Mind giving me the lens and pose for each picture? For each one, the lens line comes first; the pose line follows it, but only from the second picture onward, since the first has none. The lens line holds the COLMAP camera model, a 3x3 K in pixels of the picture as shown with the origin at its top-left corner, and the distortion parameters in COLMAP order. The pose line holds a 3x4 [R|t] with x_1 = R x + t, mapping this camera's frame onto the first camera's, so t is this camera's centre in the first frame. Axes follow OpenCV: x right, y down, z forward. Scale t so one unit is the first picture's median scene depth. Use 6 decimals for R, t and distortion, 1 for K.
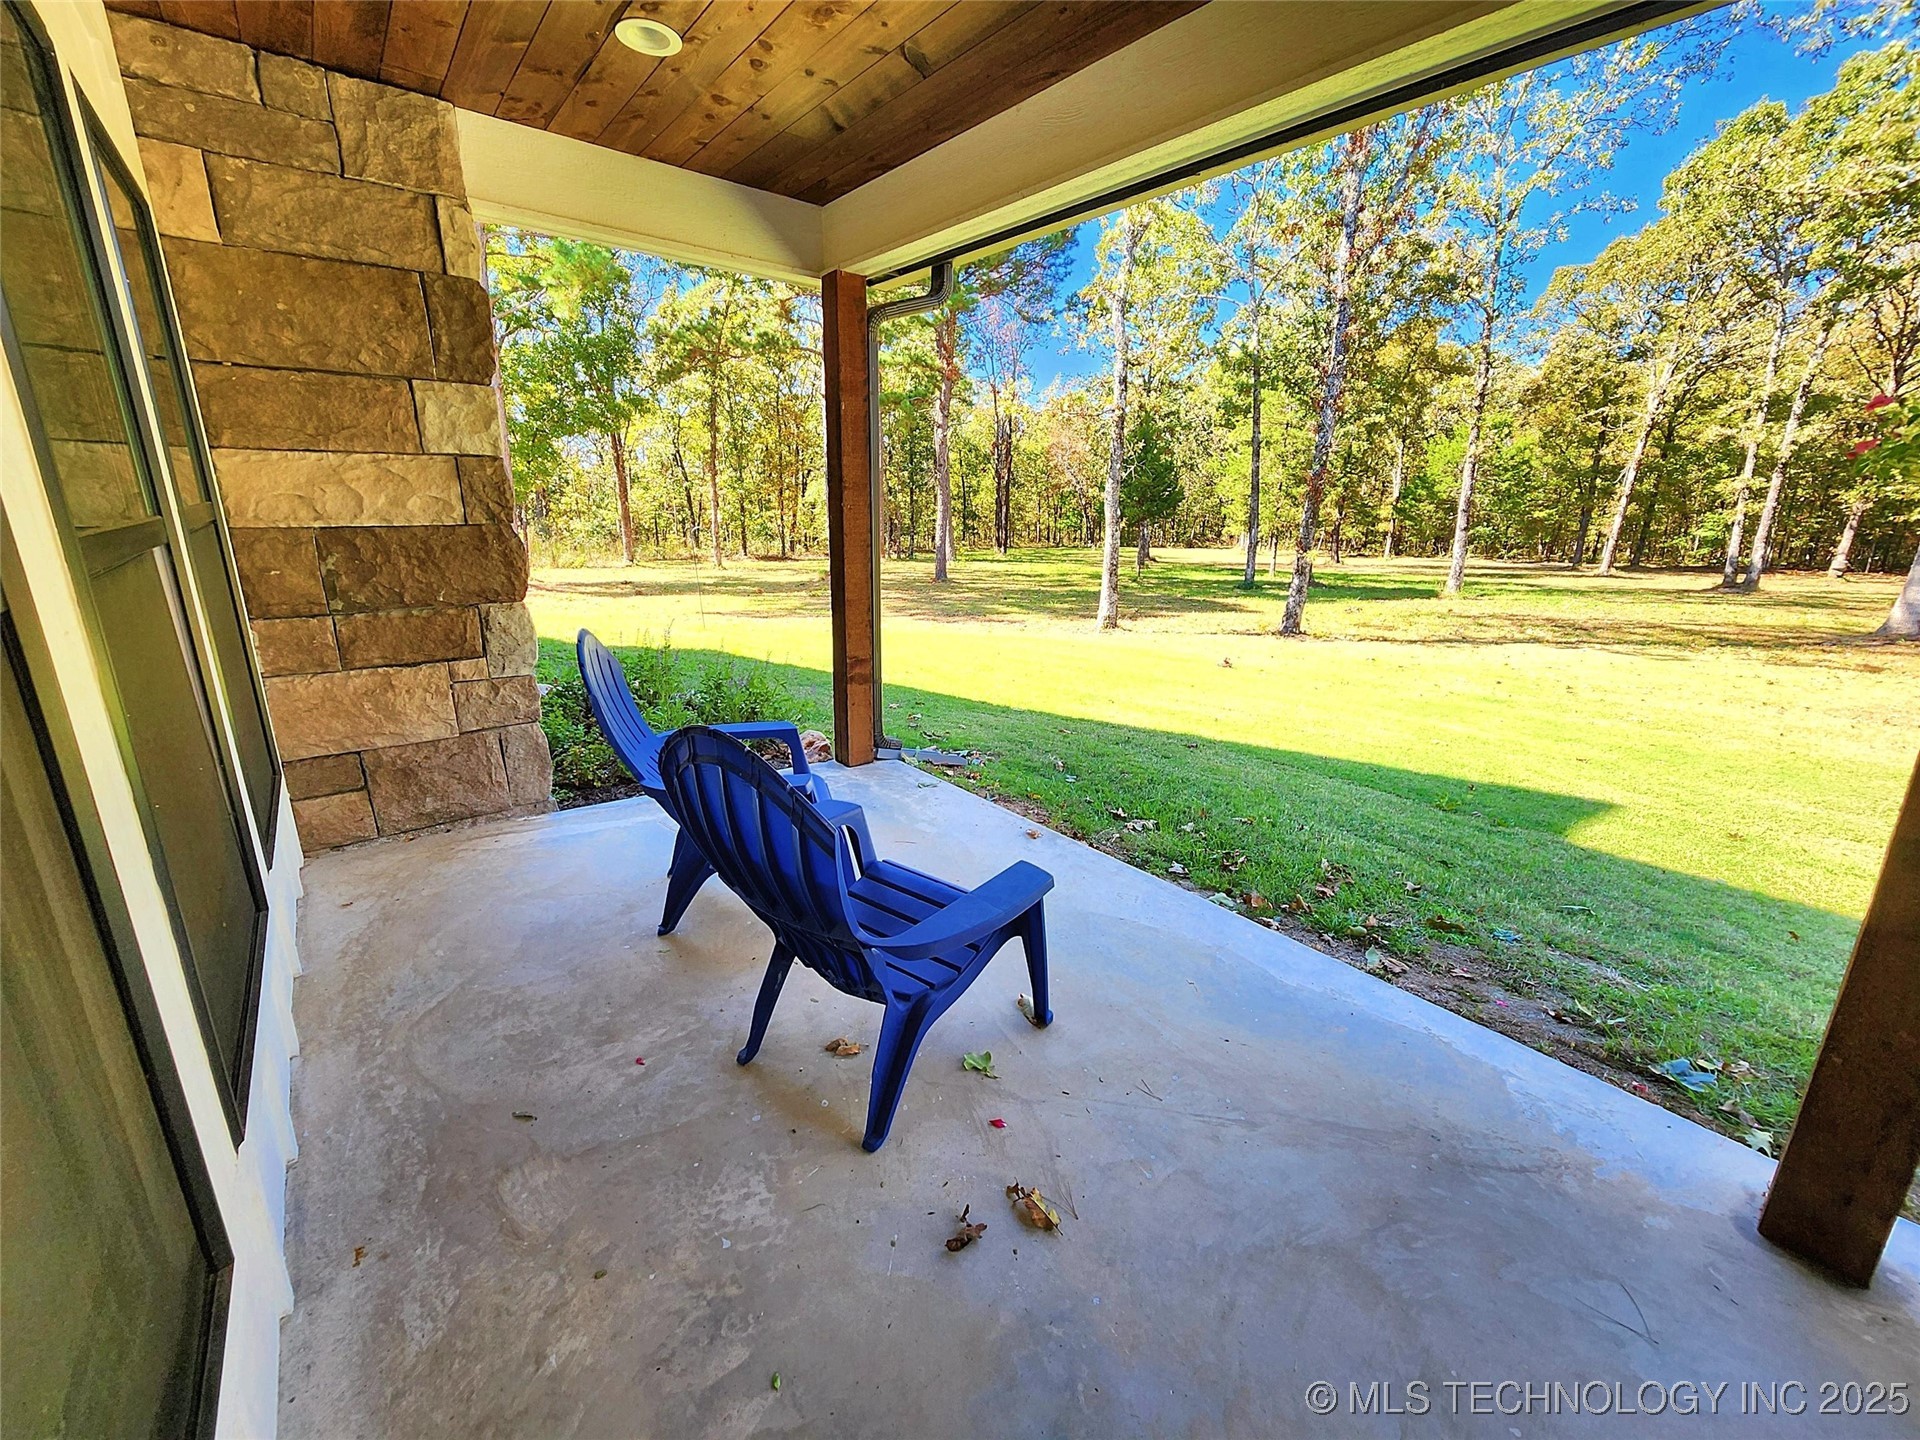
lens RADIAL K [[803.1, 0, 960.0], [0, 803.1, 720.0], [0, 0, 1]] dist [0.001577, 0.000202]
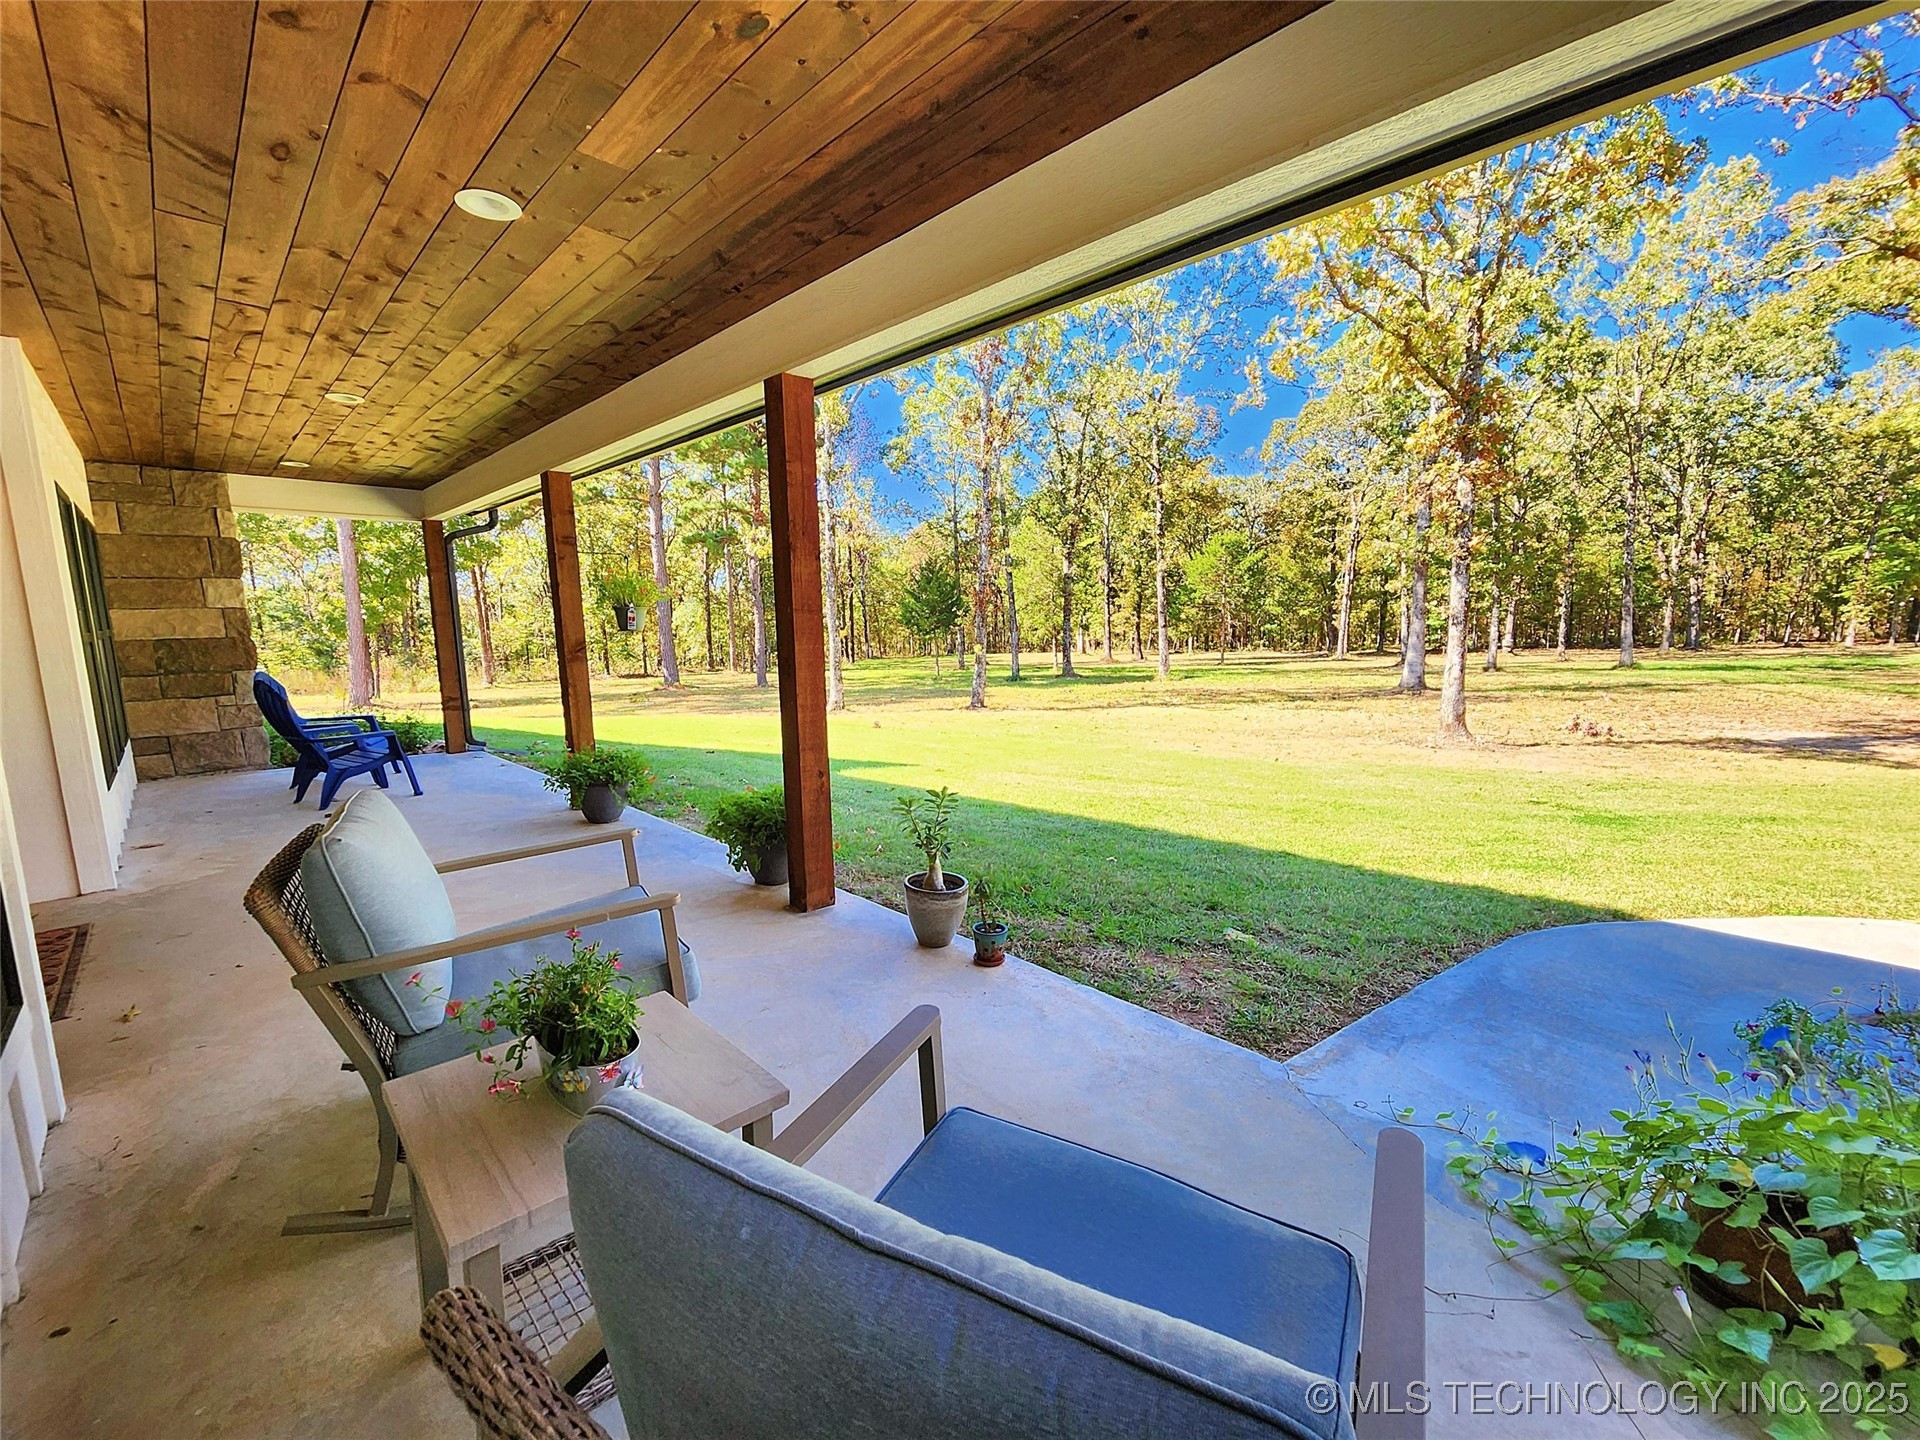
lens RADIAL K [[803.1, 0, 960.0], [0, 803.1, 720.0], [0, 0, 1]] dist [0.001577, 0.000202]
pose [[0.993284, -0.049185, 0.104726, 1.246214], [0.063179, 0.988855, -0.134812, 0.445374], [-0.096928, 0.140523, 0.985321, -1.471078]]
